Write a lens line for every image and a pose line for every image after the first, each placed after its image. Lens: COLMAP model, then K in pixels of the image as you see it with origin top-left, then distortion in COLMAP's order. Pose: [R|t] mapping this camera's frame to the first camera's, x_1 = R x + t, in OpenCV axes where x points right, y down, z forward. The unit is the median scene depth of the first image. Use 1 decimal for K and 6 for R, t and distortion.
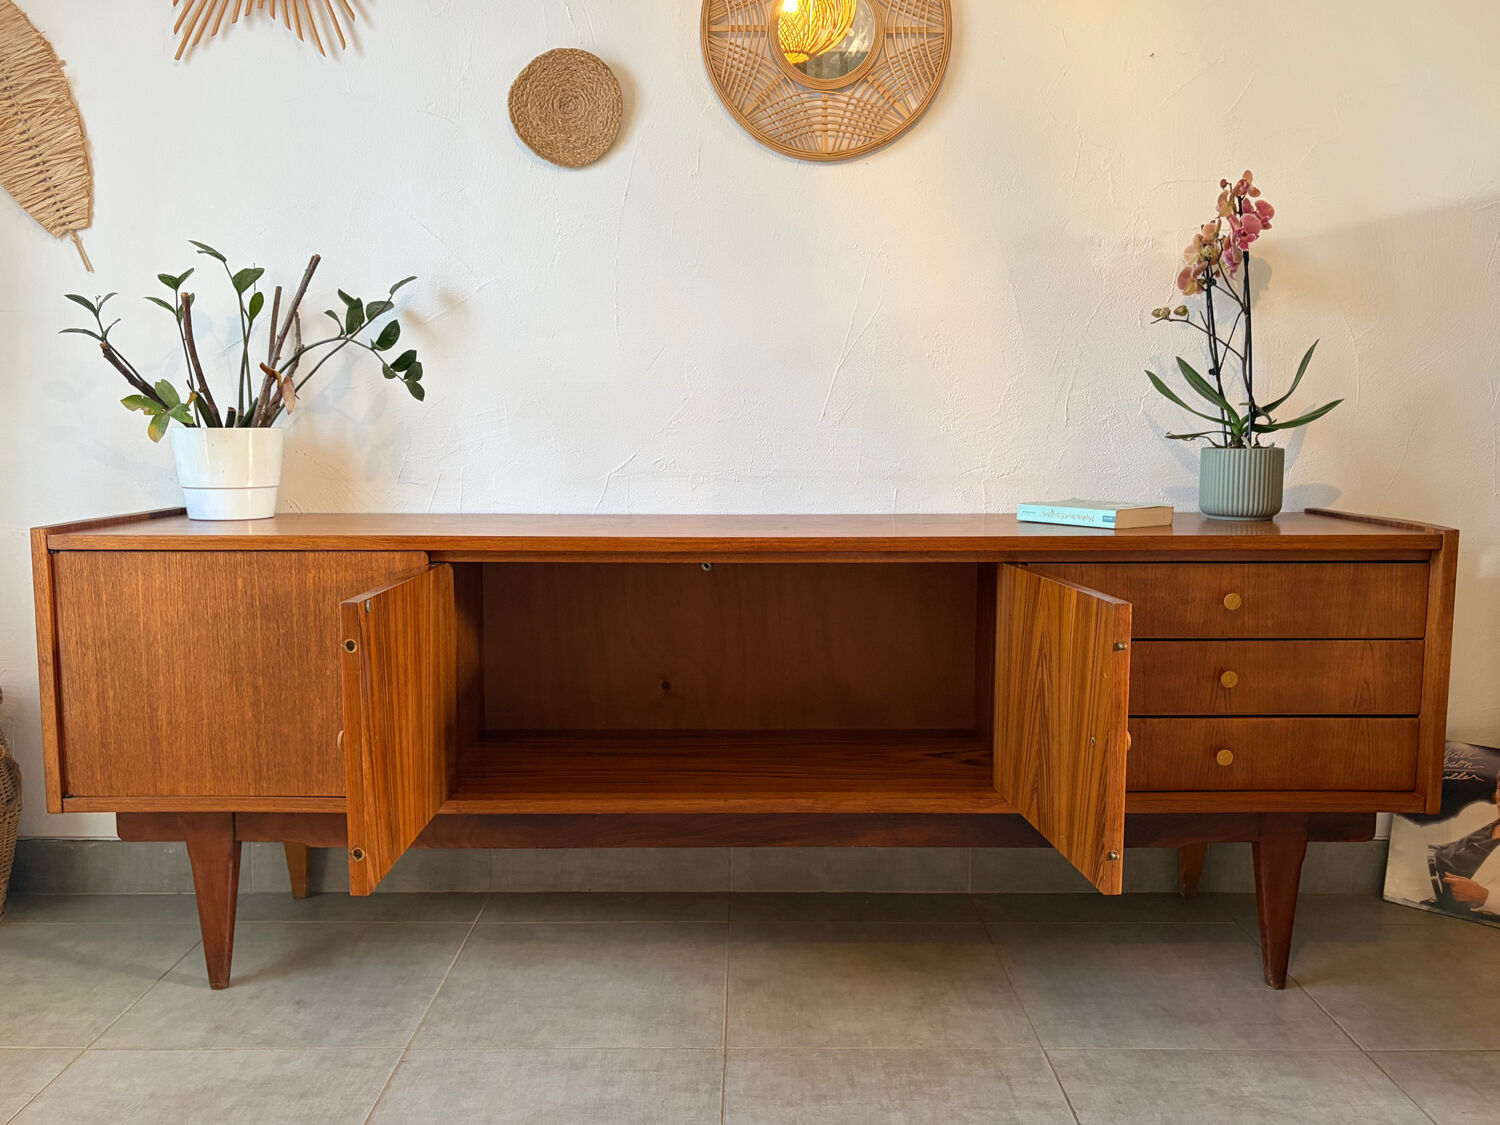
lens RADIAL K [[1266.9, 0, 749.2], [0, 1266.9, 561.2], [0, 0, 1]] dist [0.025500, -0.019104]
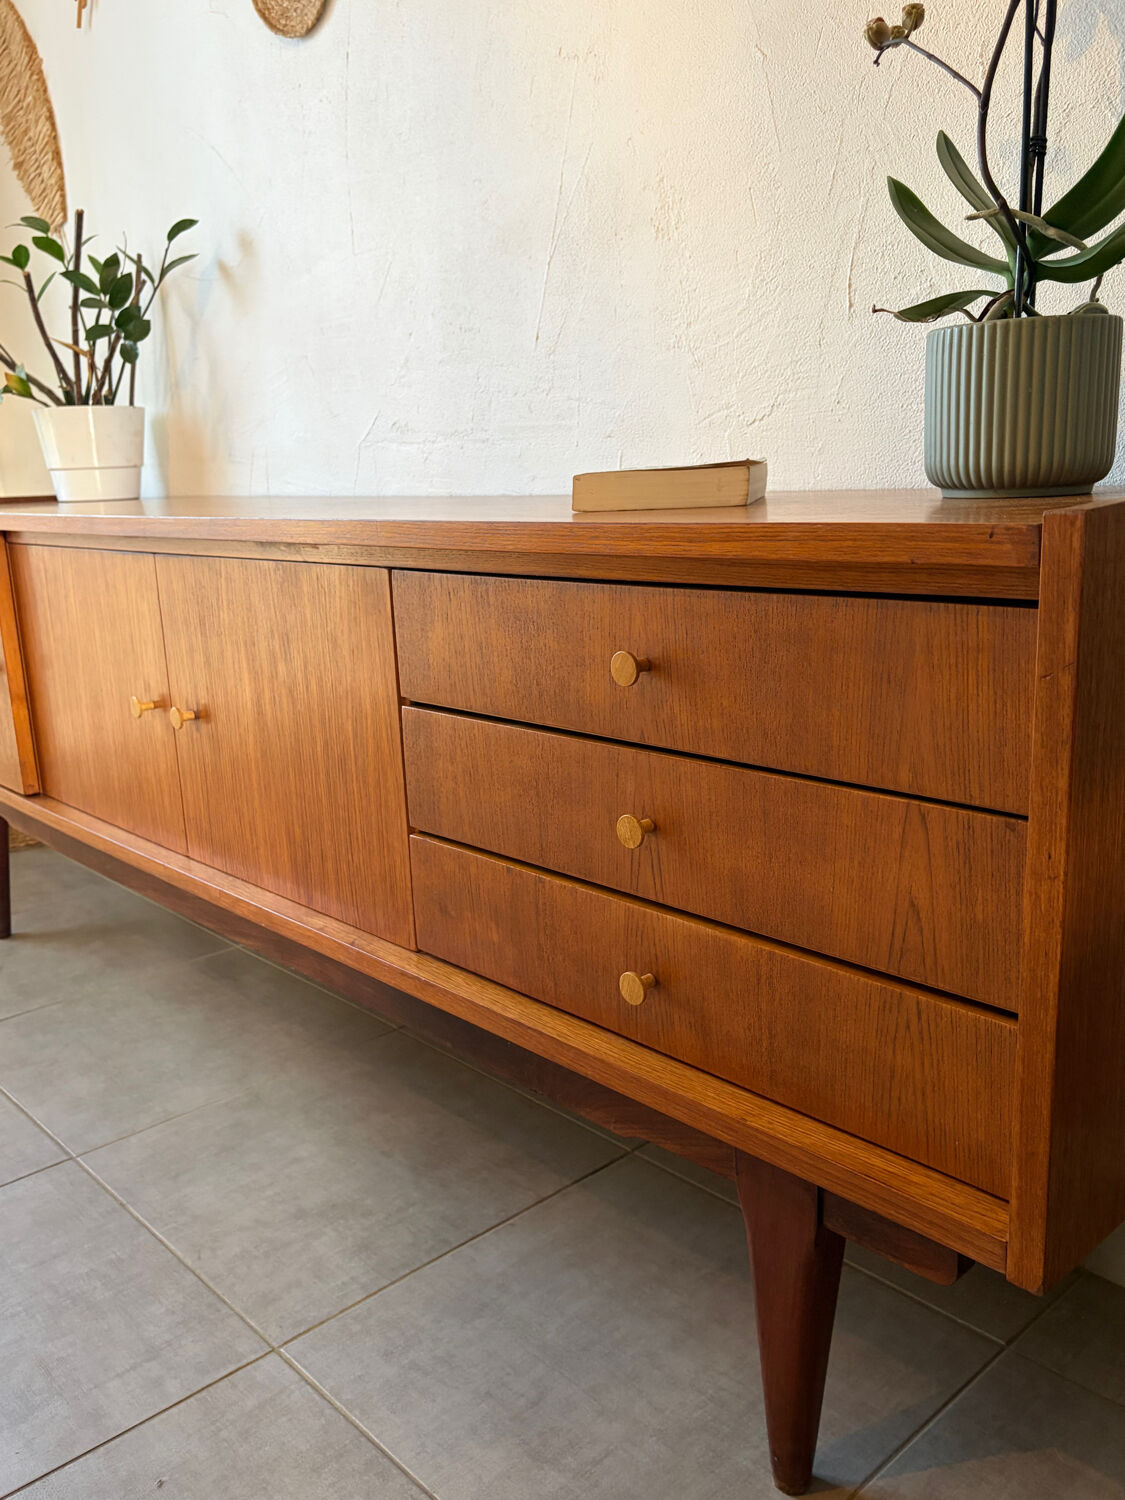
lens RADIAL K [[1266.9, 0, 555.9], [0, 1266.9, 751.5], [0, 0, 1]] dist [0.025500, -0.019104]
pose [[0.673903, 0.141547, -0.725134, 0.664151], [-0.041690, 0.987198, 0.153957, -0.007674], [0.737643, -0.073522, 0.671176, 0.634481]]
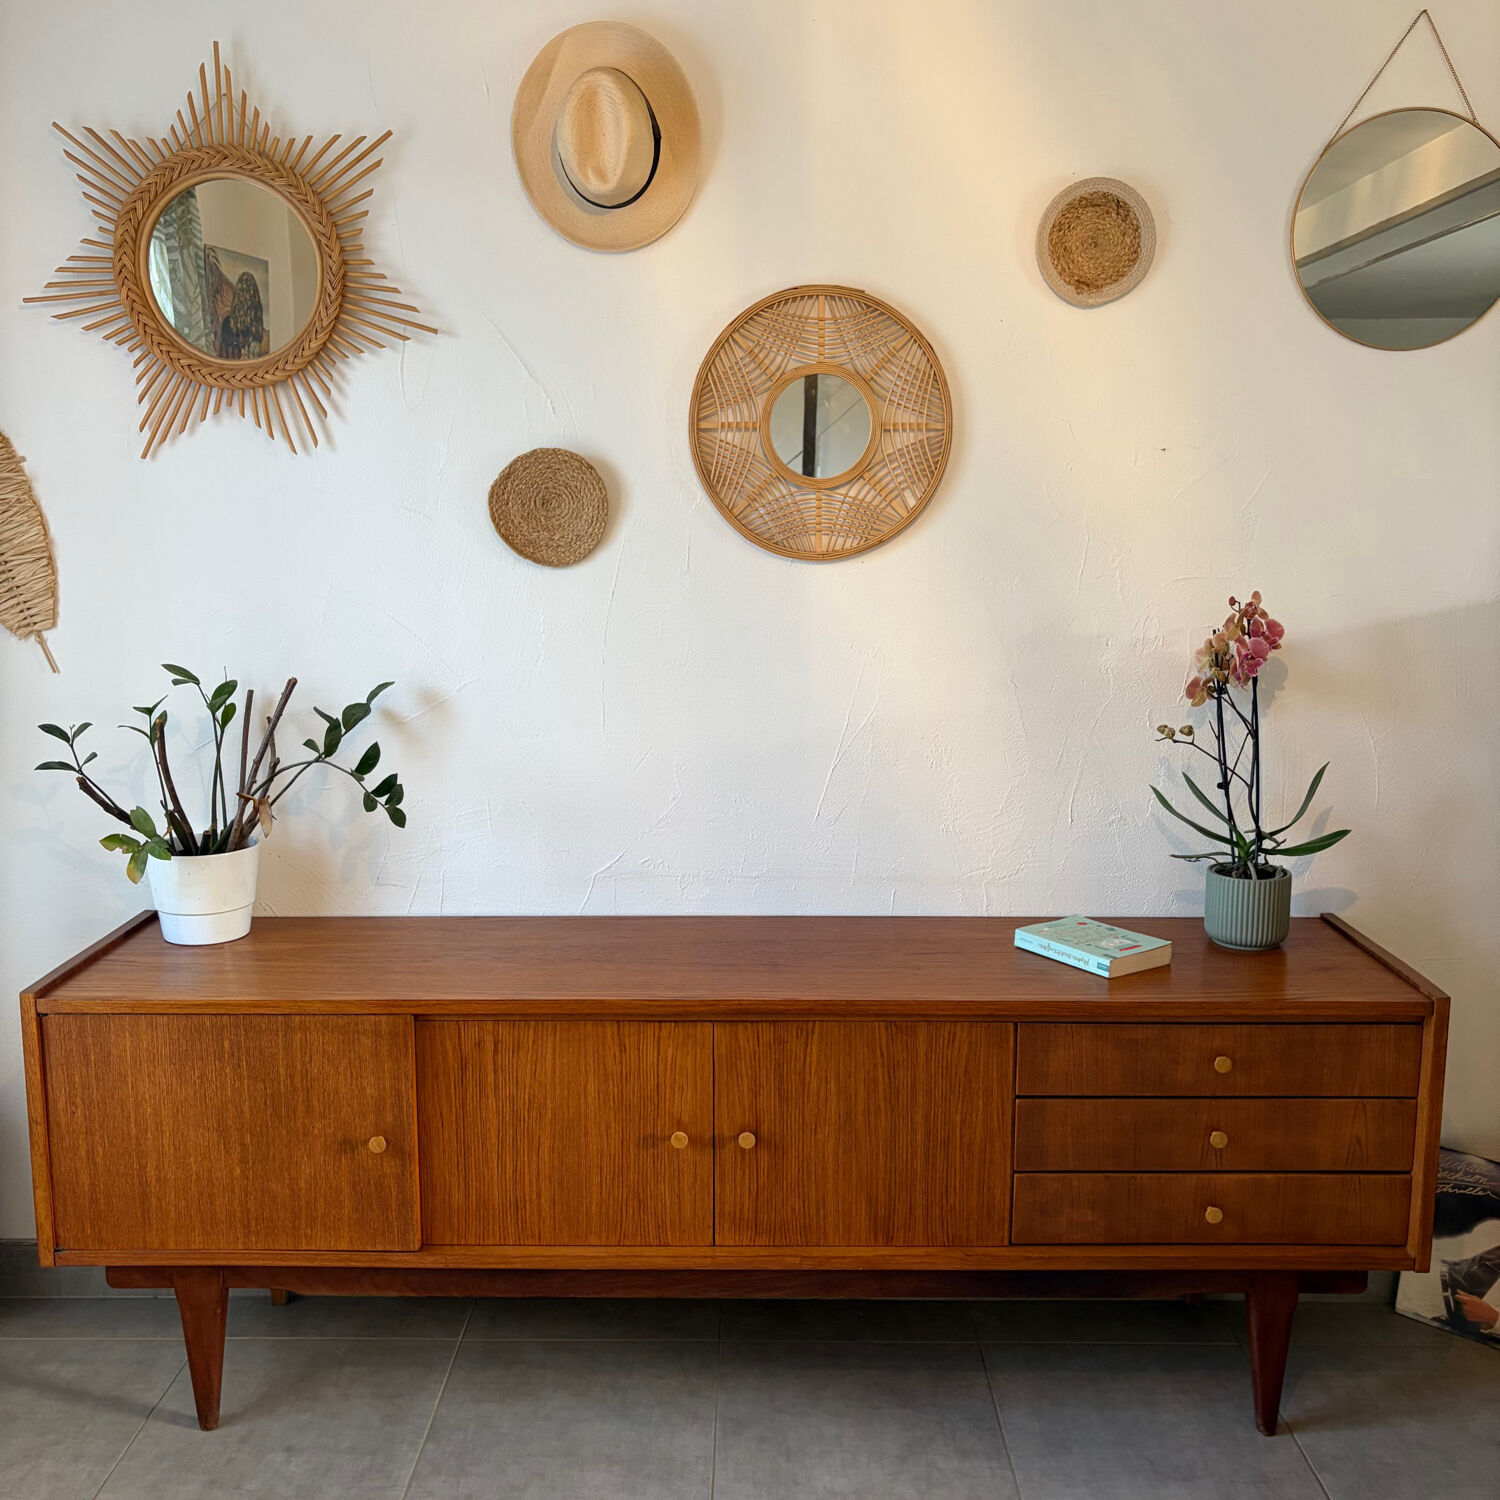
lens RADIAL K [[1532.2, 0, 746.2], [0, 1532.2, 751.5], [0, 0, 1]] dist [0.017101, 0.000000]
pose [[0.999950, 0.001078, -0.009958, 0.018432], [-0.000568, 0.998692, 0.051119, -0.259046], [0.010000, -0.051111, 0.998643, -0.179308]]
